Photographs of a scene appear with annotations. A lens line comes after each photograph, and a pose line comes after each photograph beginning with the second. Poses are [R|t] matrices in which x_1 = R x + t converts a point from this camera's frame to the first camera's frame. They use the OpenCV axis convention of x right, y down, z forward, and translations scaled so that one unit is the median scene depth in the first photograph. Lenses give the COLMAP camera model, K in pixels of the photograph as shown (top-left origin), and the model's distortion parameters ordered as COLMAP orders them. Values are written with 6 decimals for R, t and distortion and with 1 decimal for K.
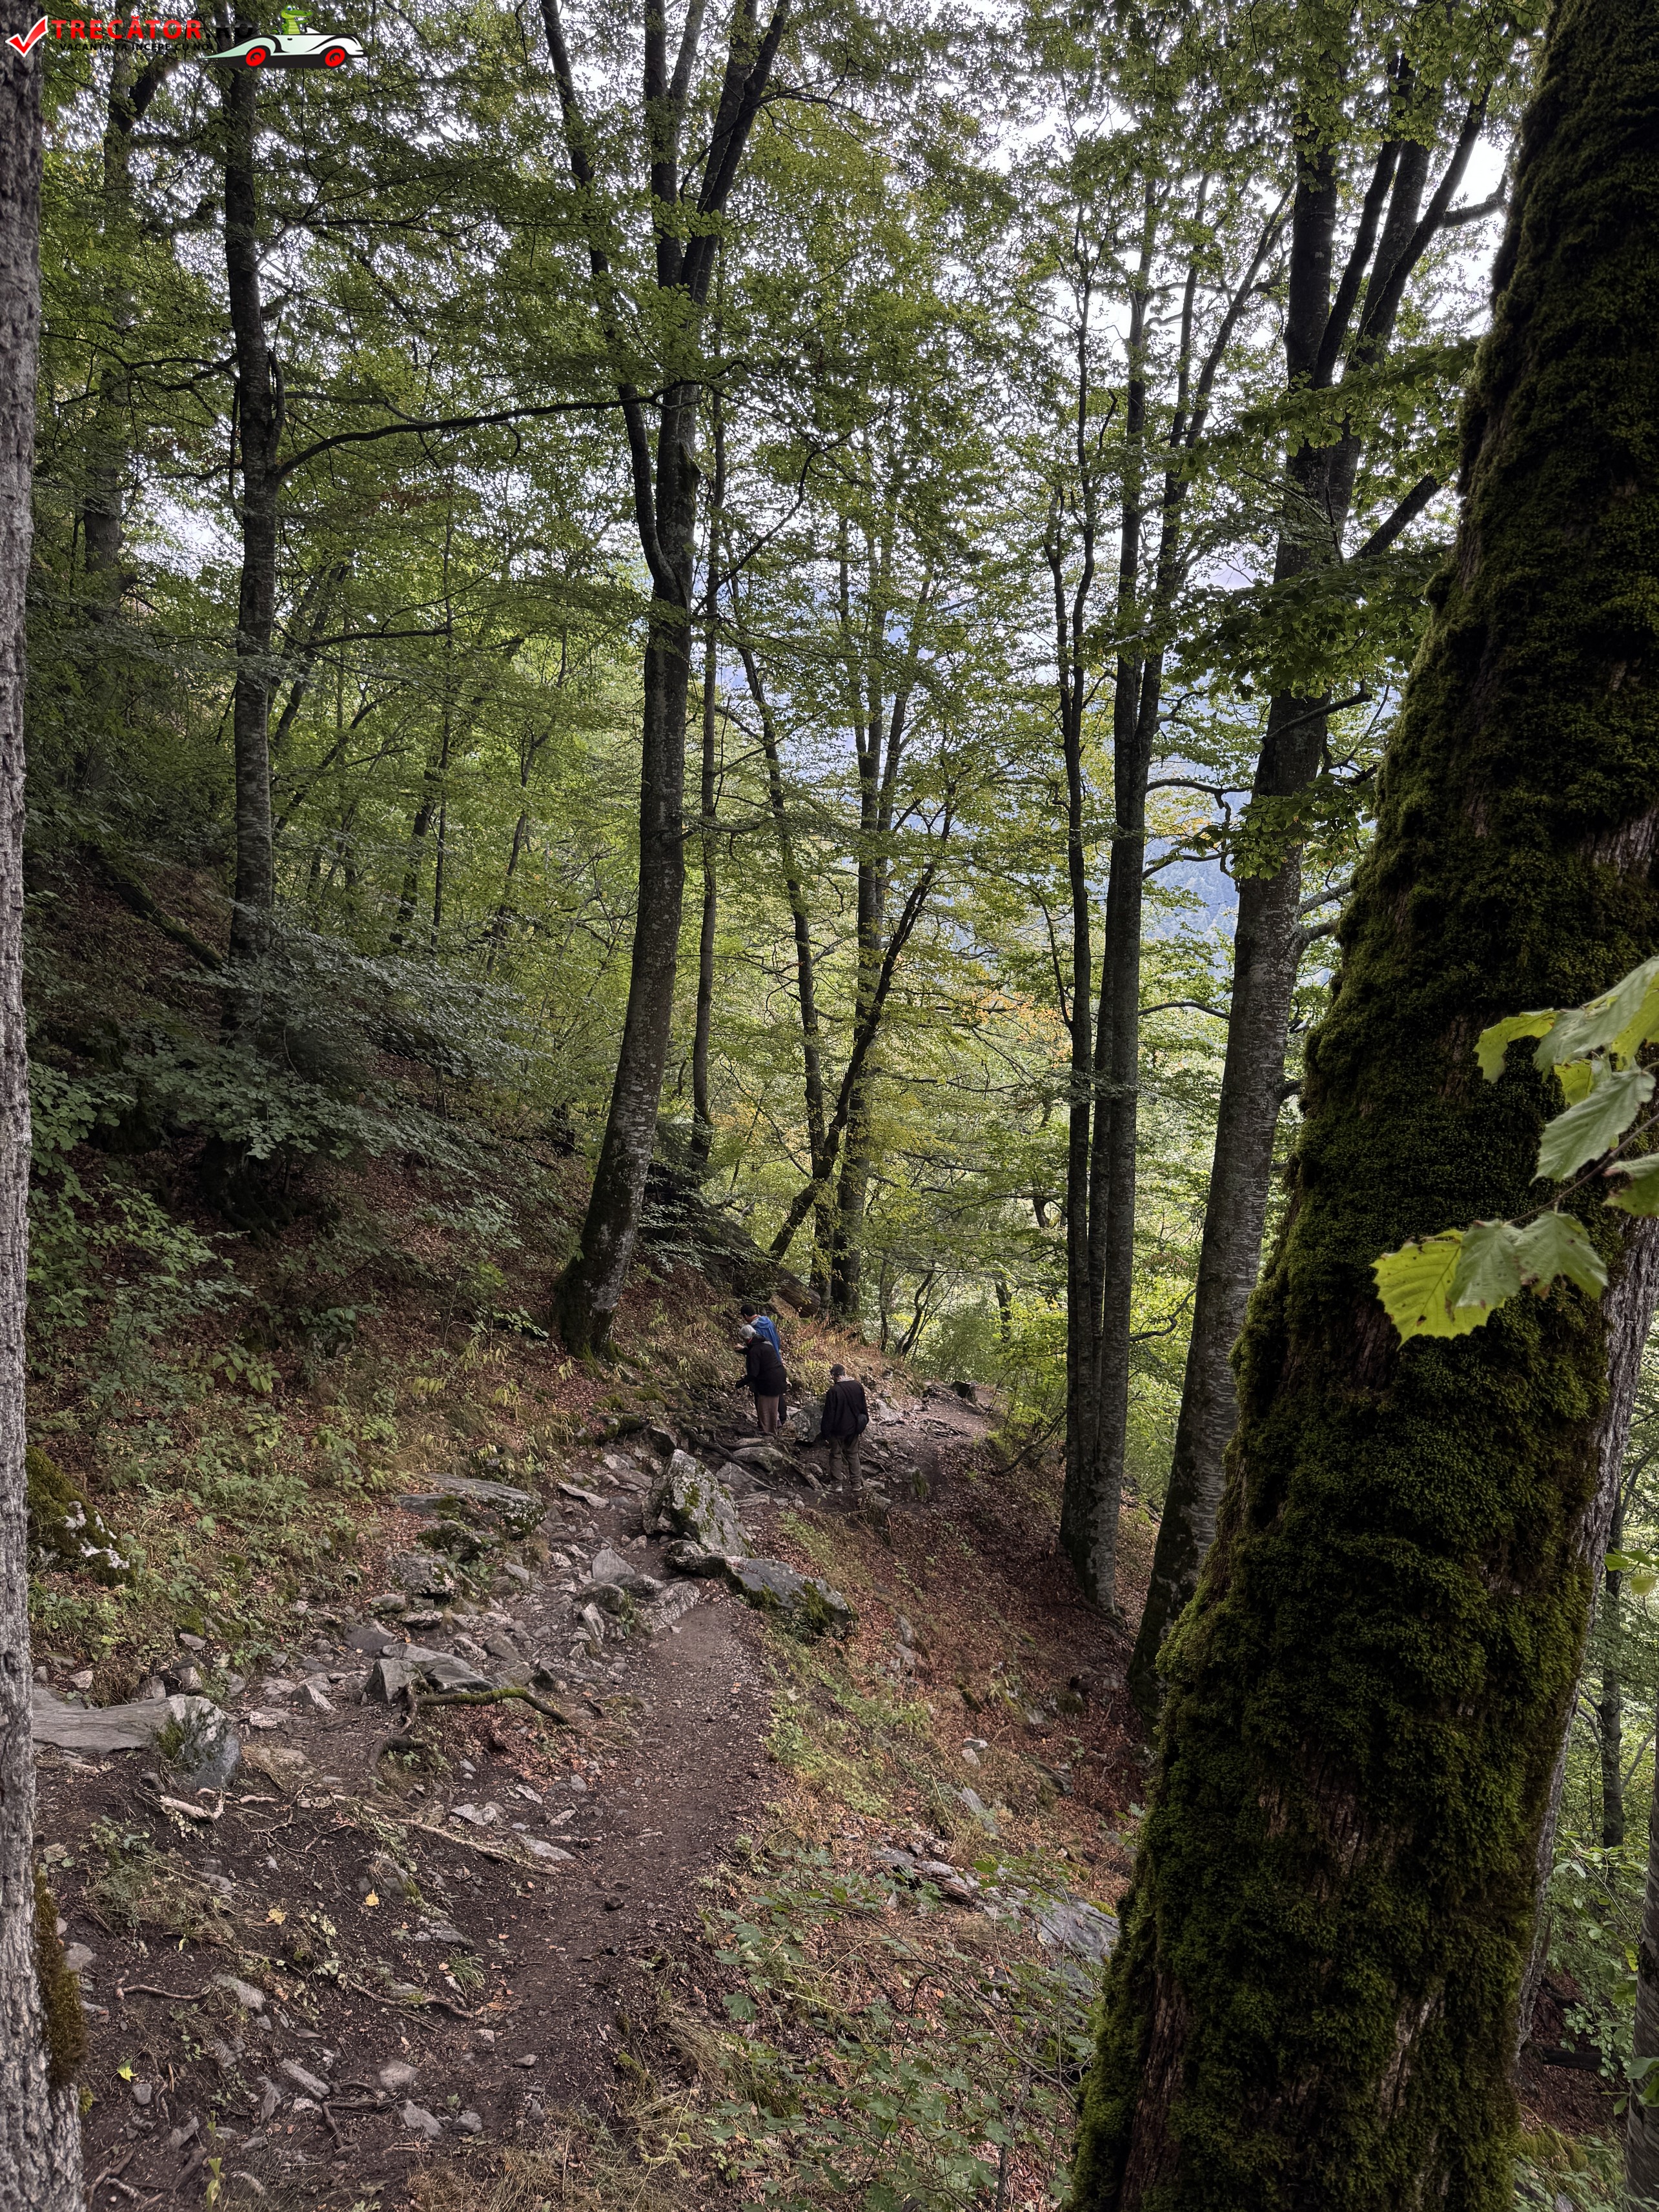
lens RADIAL K [[1535.0, 0, 831.4], [0, 1535.0, 1108.8], [0, 0, 1]] dist [0.171989, -0.347146]
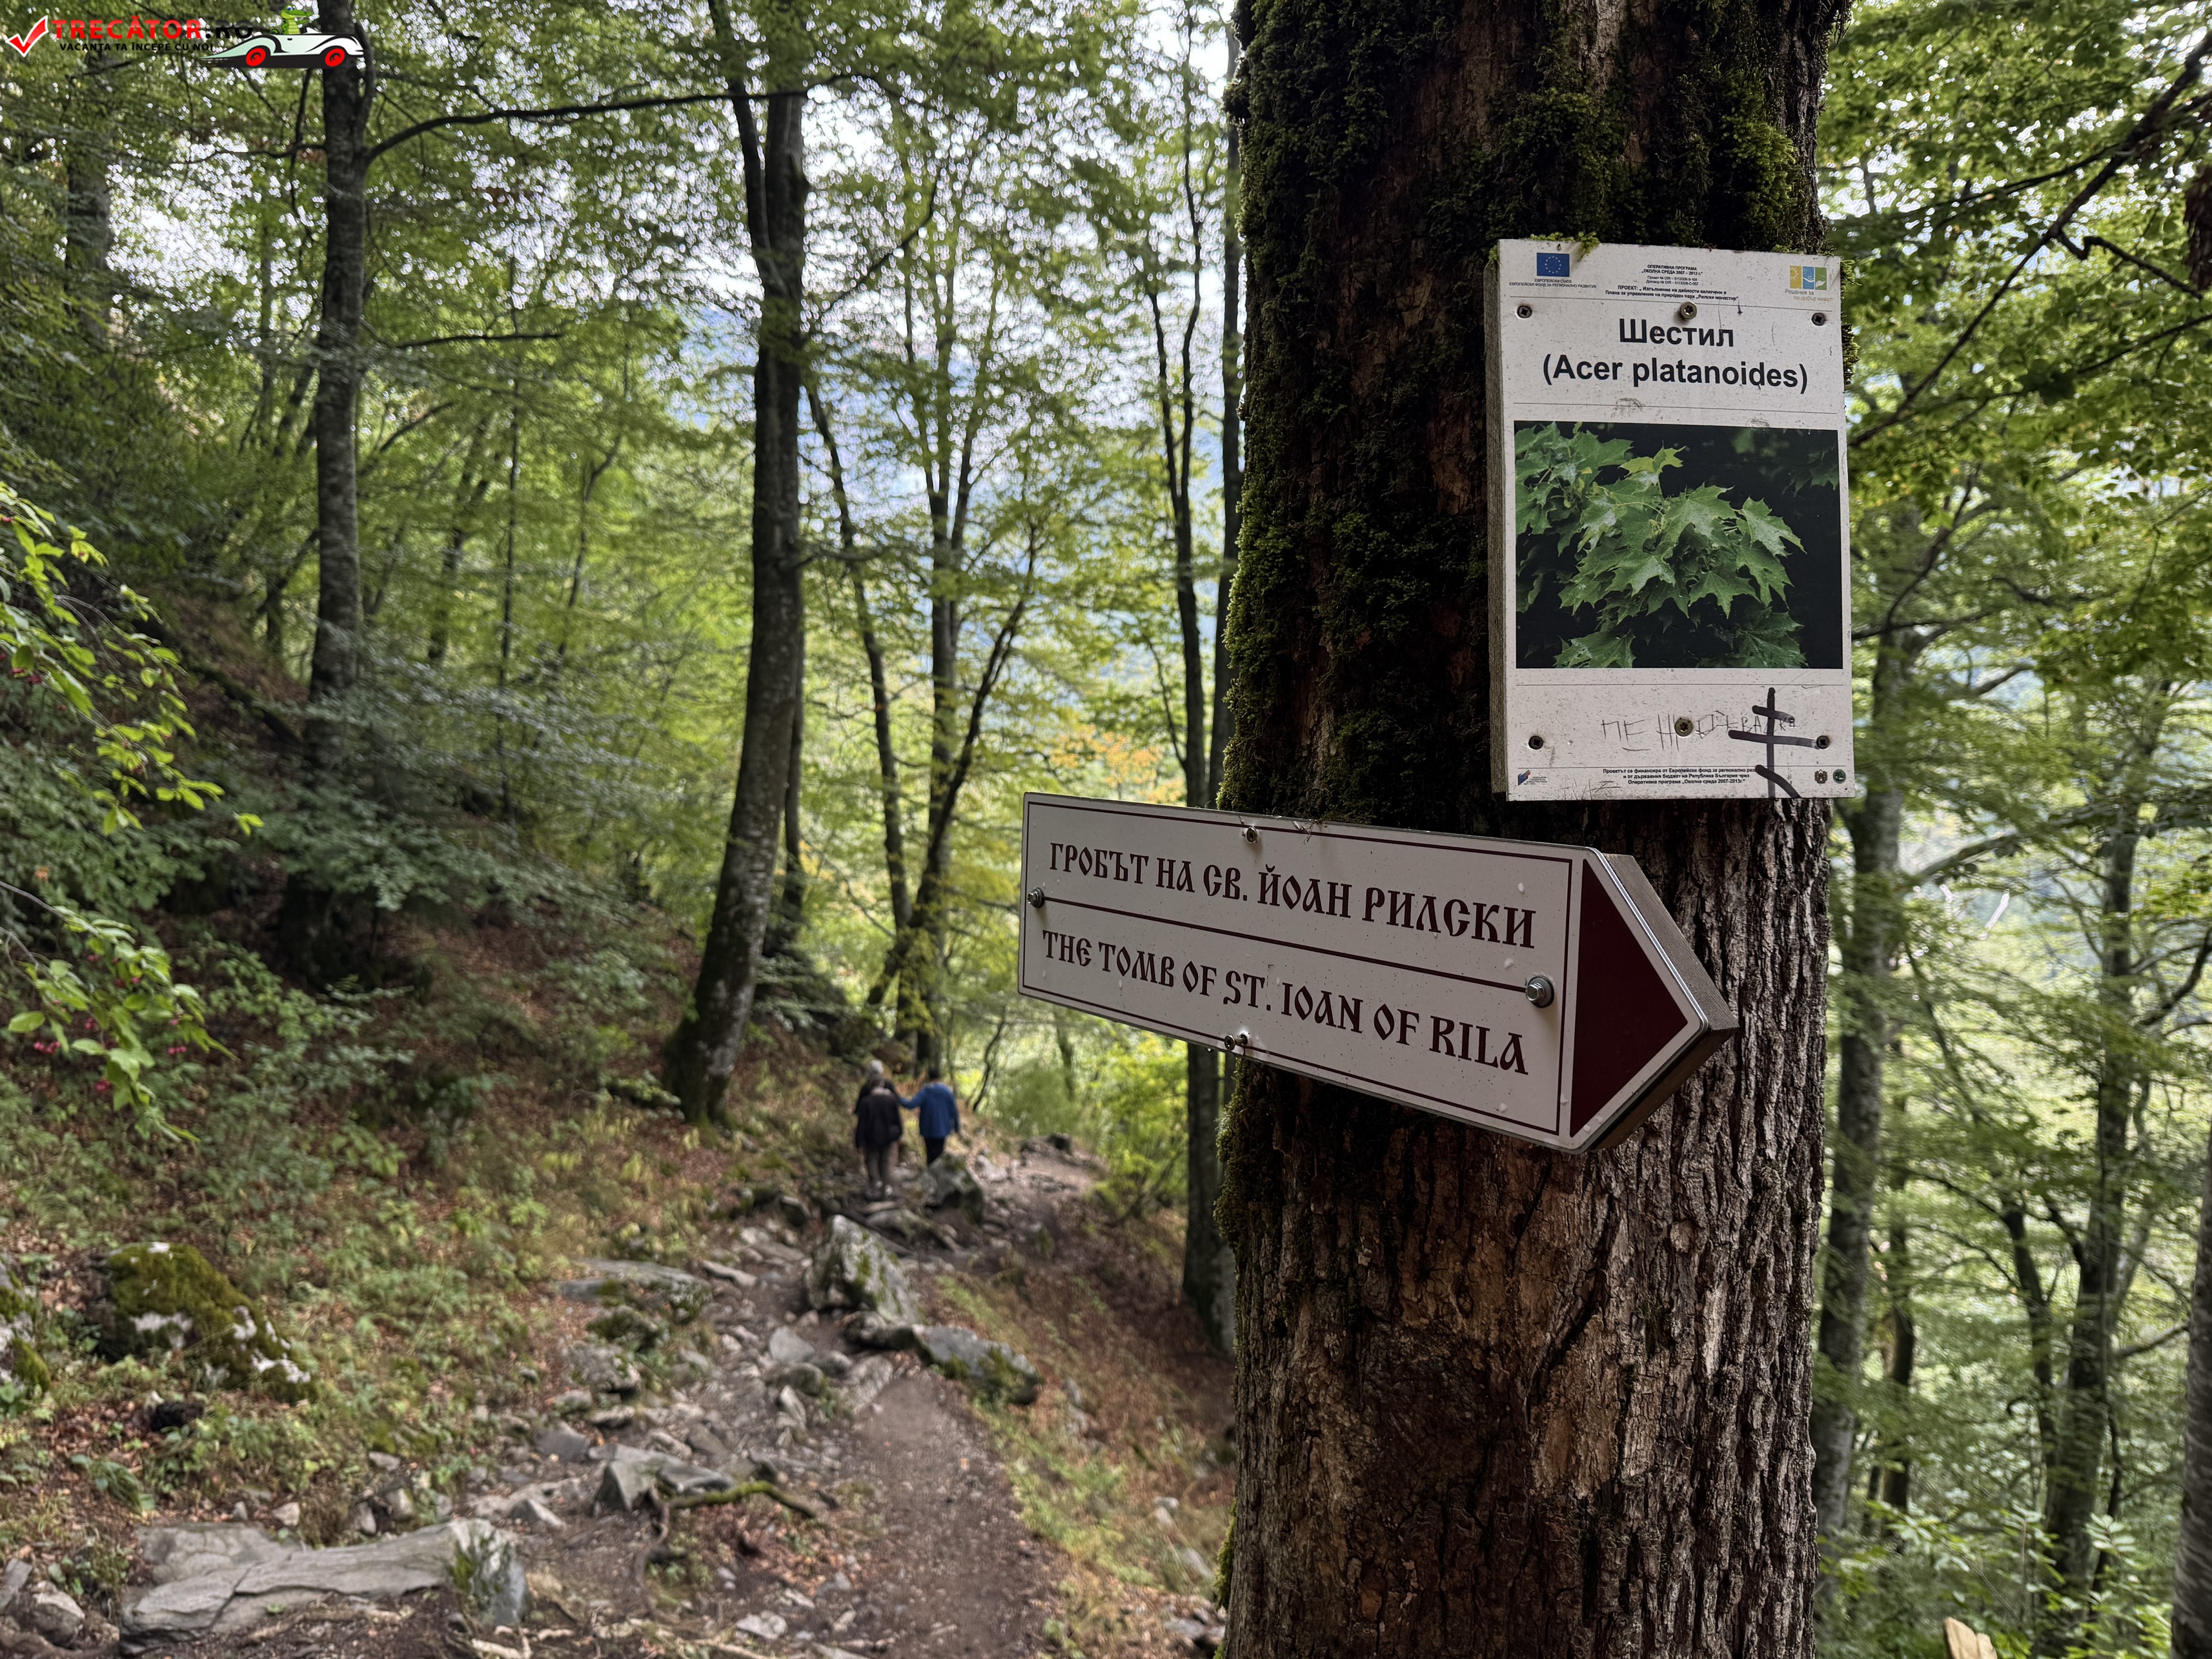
lens RADIAL K [[1558.3, 0, 1106.0], [0, 1558.3, 829.5], [0, 0, 1]] dist [0.113808, -0.193725]
pose [[0.984635, -0.018407, 0.173653, -0.116044], [0.022592, 0.999499, -0.022153, 0.014530], [-0.173158, 0.025736, 0.984558, 0.045097]]
